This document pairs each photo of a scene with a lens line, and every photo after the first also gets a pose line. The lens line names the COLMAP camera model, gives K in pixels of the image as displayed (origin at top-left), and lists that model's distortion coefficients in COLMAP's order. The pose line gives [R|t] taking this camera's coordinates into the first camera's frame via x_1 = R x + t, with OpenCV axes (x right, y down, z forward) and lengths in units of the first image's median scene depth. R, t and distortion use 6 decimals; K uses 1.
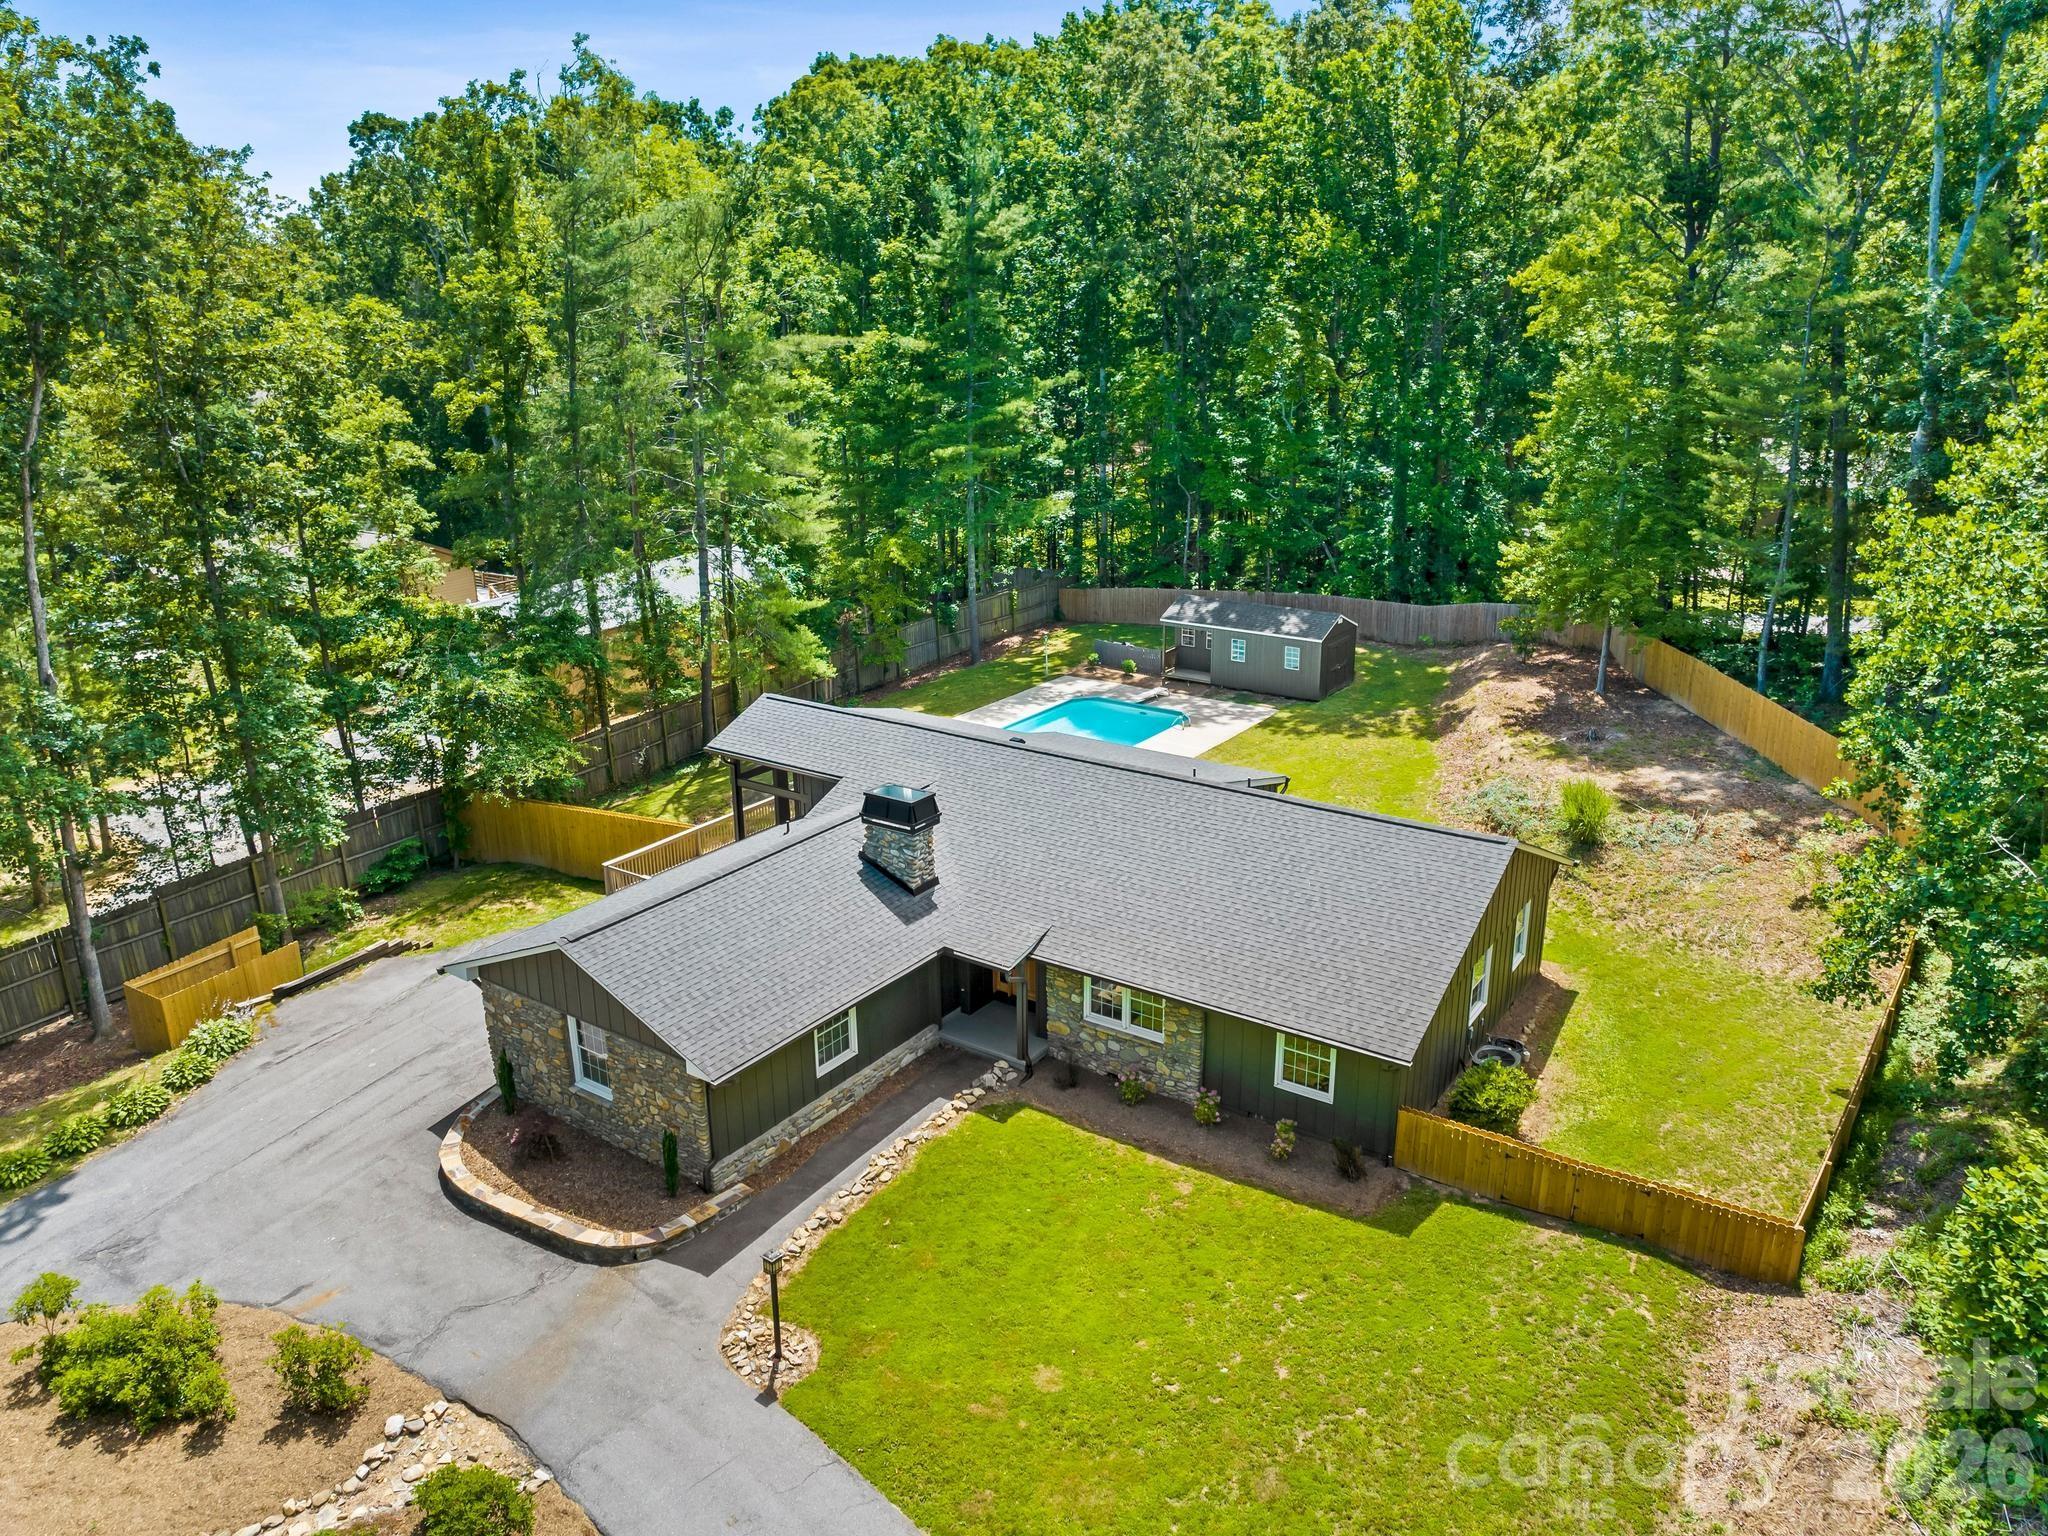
lens RADIAL K [[1440.2, 0, 1024.0], [0, 1440.2, 768.0], [0, 0, 1]] dist [-0.033702, -0.005893]
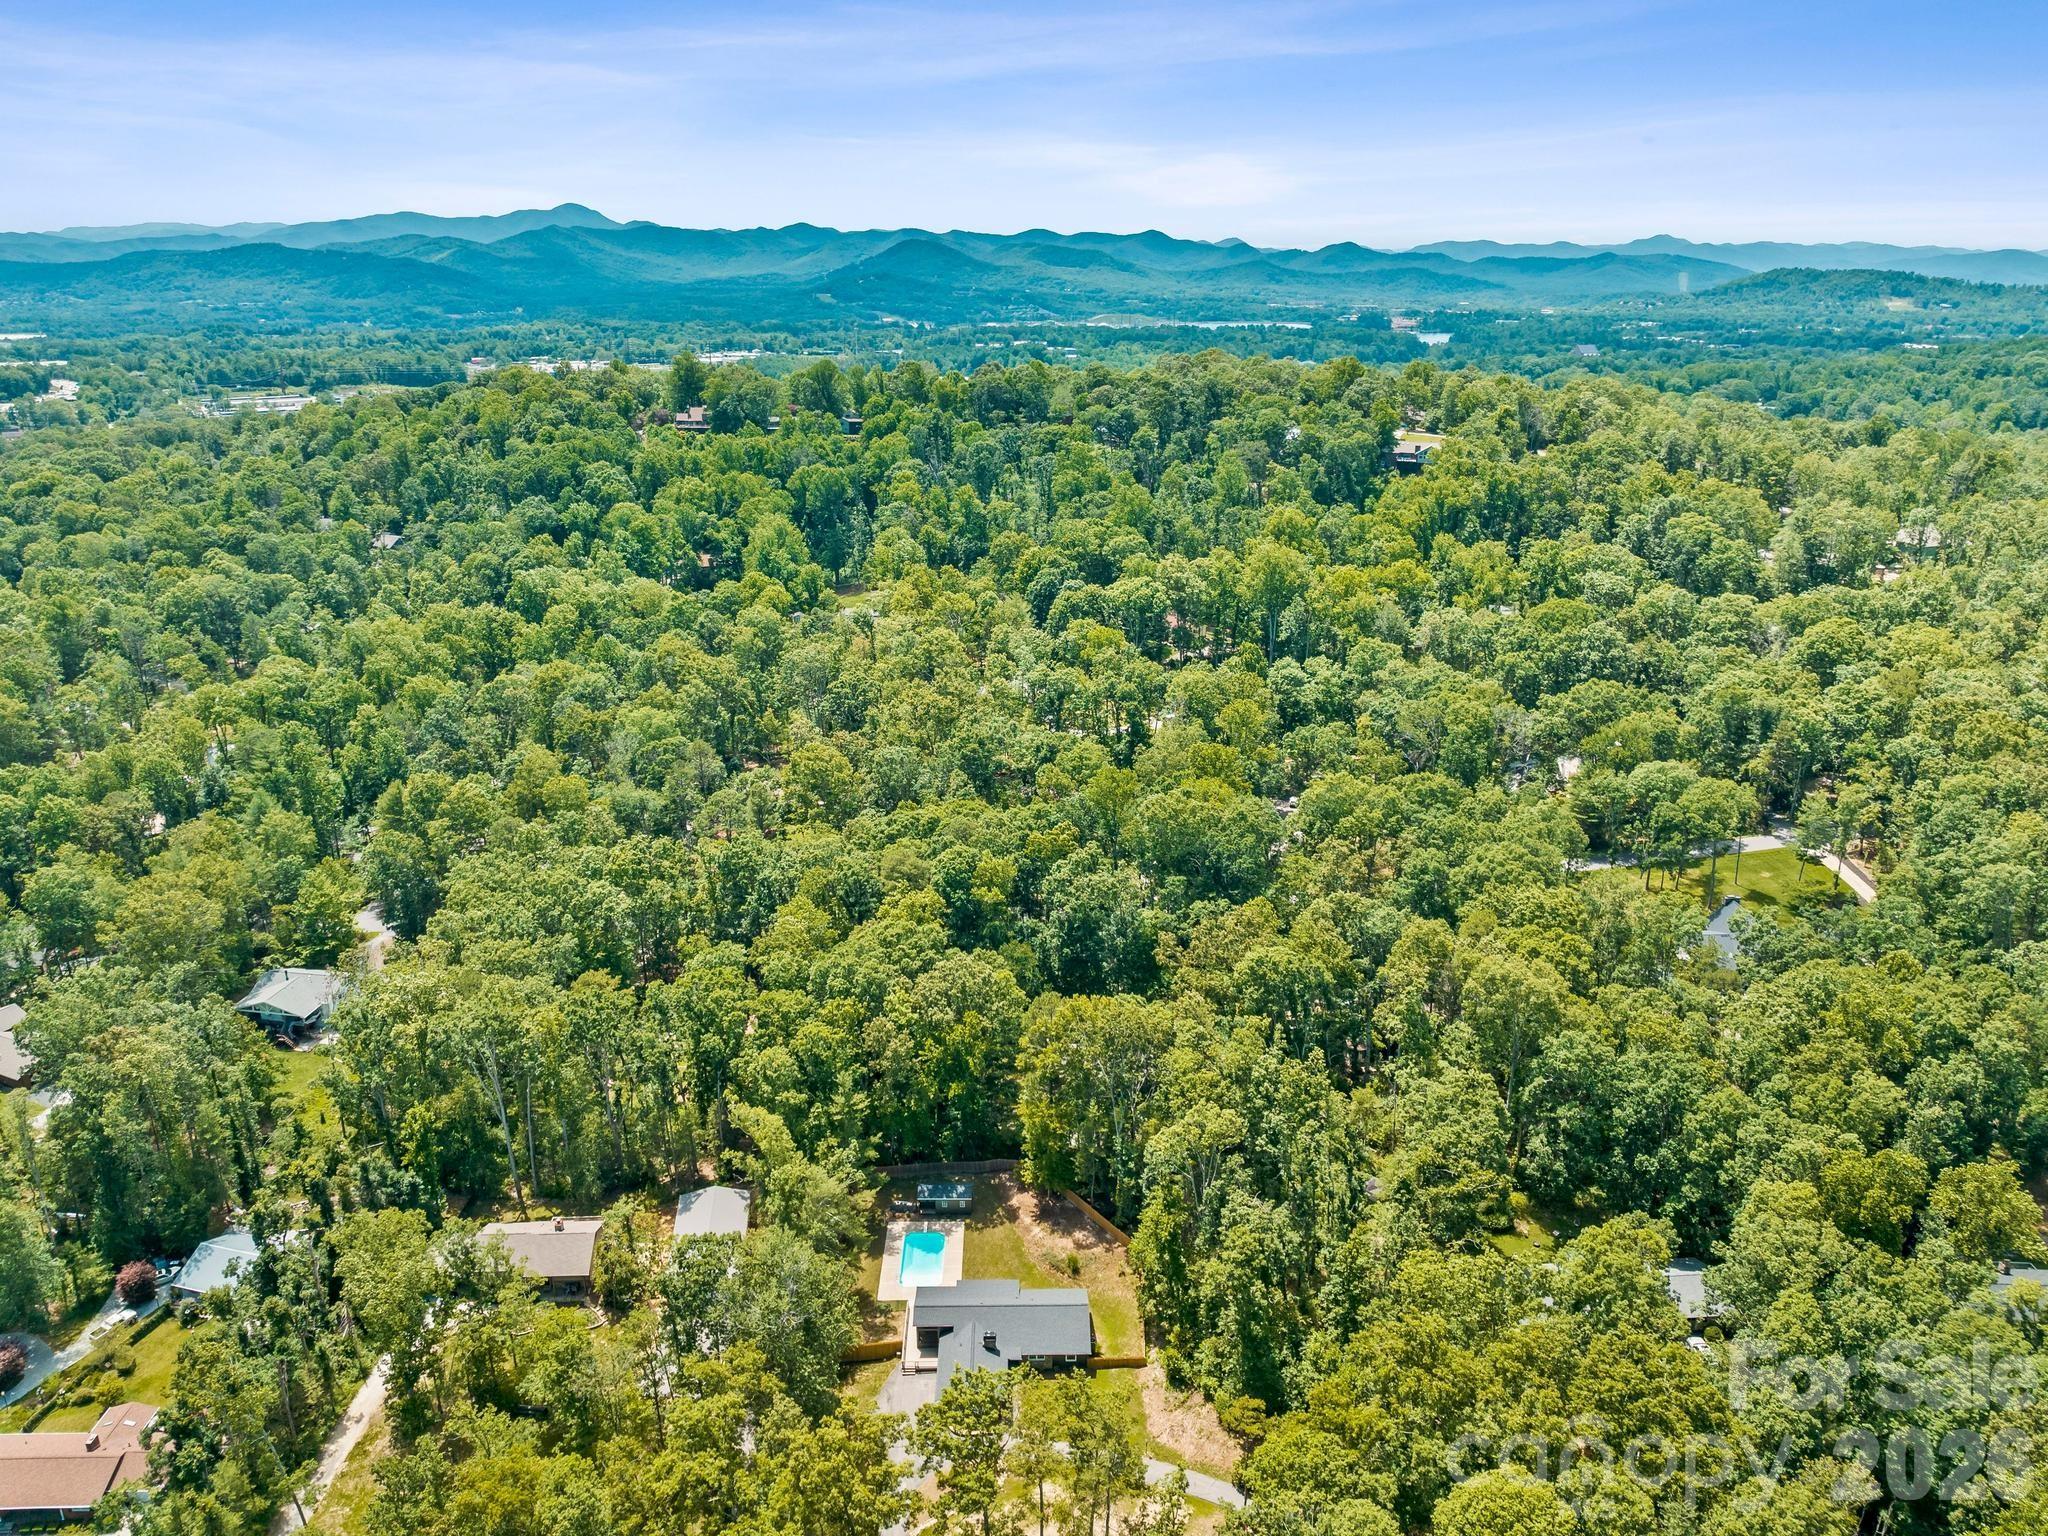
lens RADIAL K [[1441.8, 0, 1022.7], [0, 1441.8, 722.2], [0, 0, 1]] dist [-0.034450, 0.001628]
pose [[0.821159, -0.161601, 0.547341, -1.834623], [0.170390, 0.984751, 0.035114, -1.722633], [-0.544669, 0.064428, 0.836173, -2.650950]]
